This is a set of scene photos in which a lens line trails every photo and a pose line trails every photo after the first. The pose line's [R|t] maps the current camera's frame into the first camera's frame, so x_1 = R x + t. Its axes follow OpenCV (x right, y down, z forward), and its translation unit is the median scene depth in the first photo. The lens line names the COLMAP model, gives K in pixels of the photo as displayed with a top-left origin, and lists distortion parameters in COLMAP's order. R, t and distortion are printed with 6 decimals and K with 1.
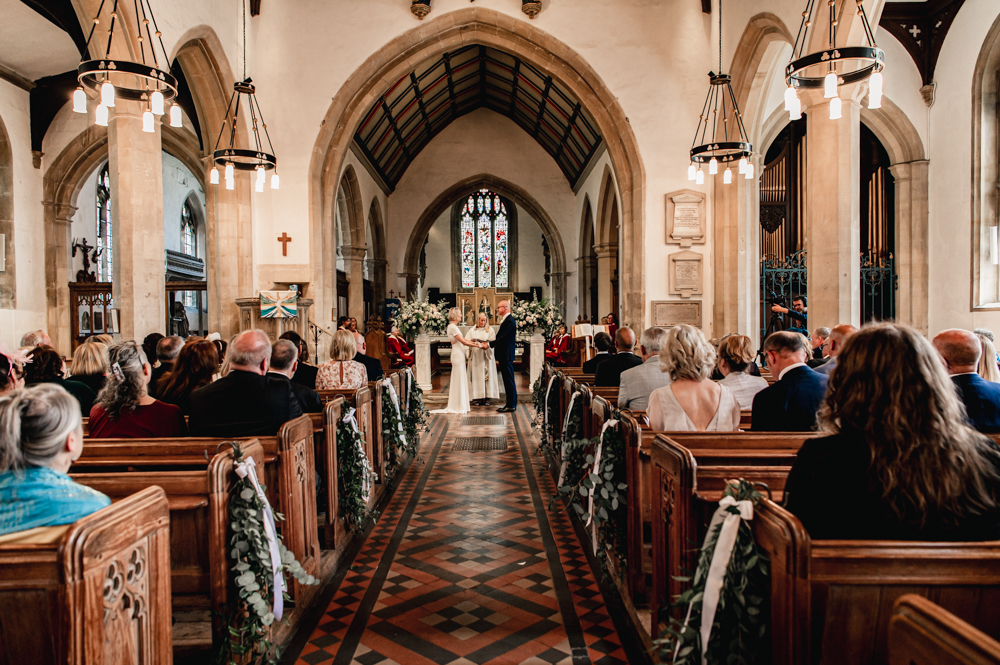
lens RADIAL K [[524.2, 0, 483.4], [0, 524.2, 325.5], [0, 0, 1]] dist [0.013119, -0.000303]
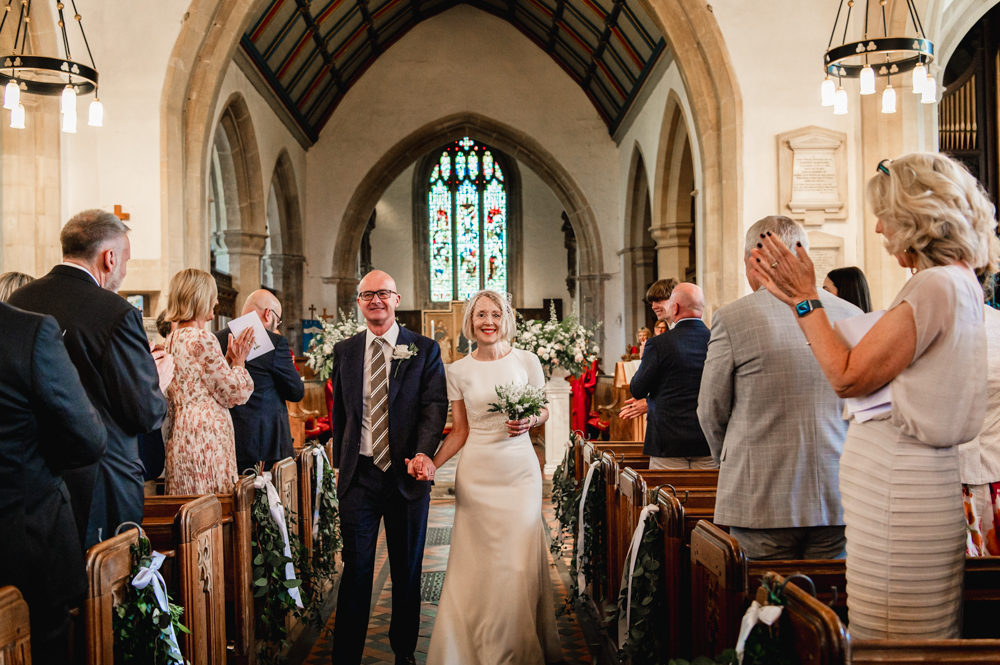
lens RADIAL K [[802.5, 0, 469.6], [0, 802.5, 339.7], [0, 0, 1]] dist [0.002264, -0.000638]
pose [[0.999983, -0.005830, -0.000684, 0.005898], [0.005809, 0.999583, -0.028285, -0.001376], [0.000849, 0.028281, 0.999600, 0.099749]]
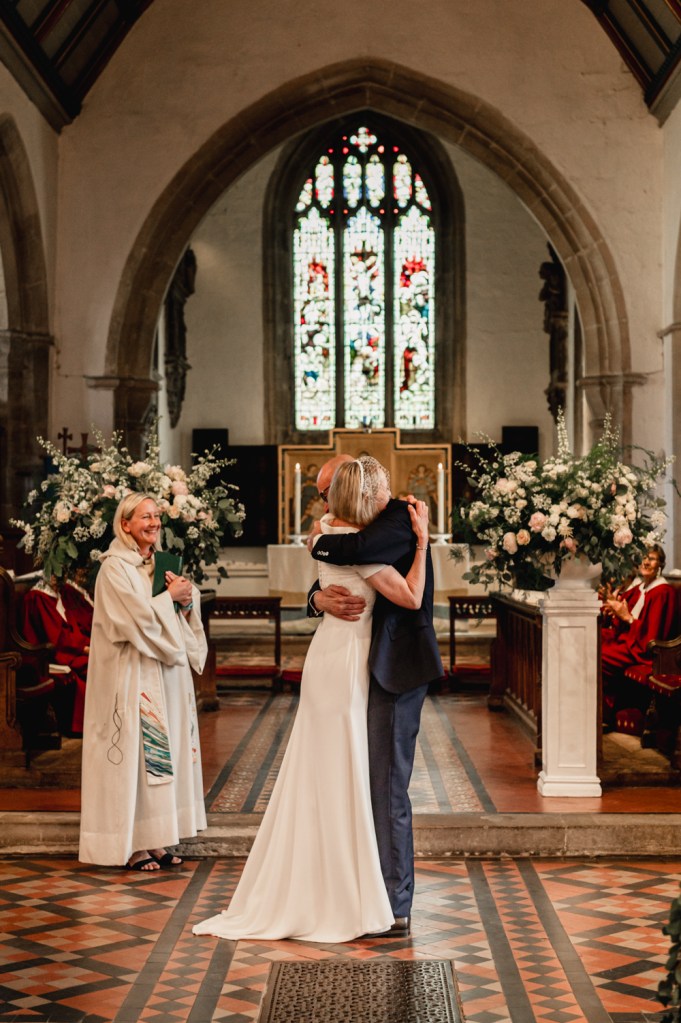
lens RADIAL K [[1191.4, 0, 319.8], [0, 1191.4, 509.5], [0, 0, 1]] dist [-0.001387, 0.002881]
pose [[0.999537, 0.004111, -0.030139, -0.004042], [-0.004873, 0.999669, -0.025248, -0.003559], [0.030025, 0.025383, 0.999227, 0.355328]]
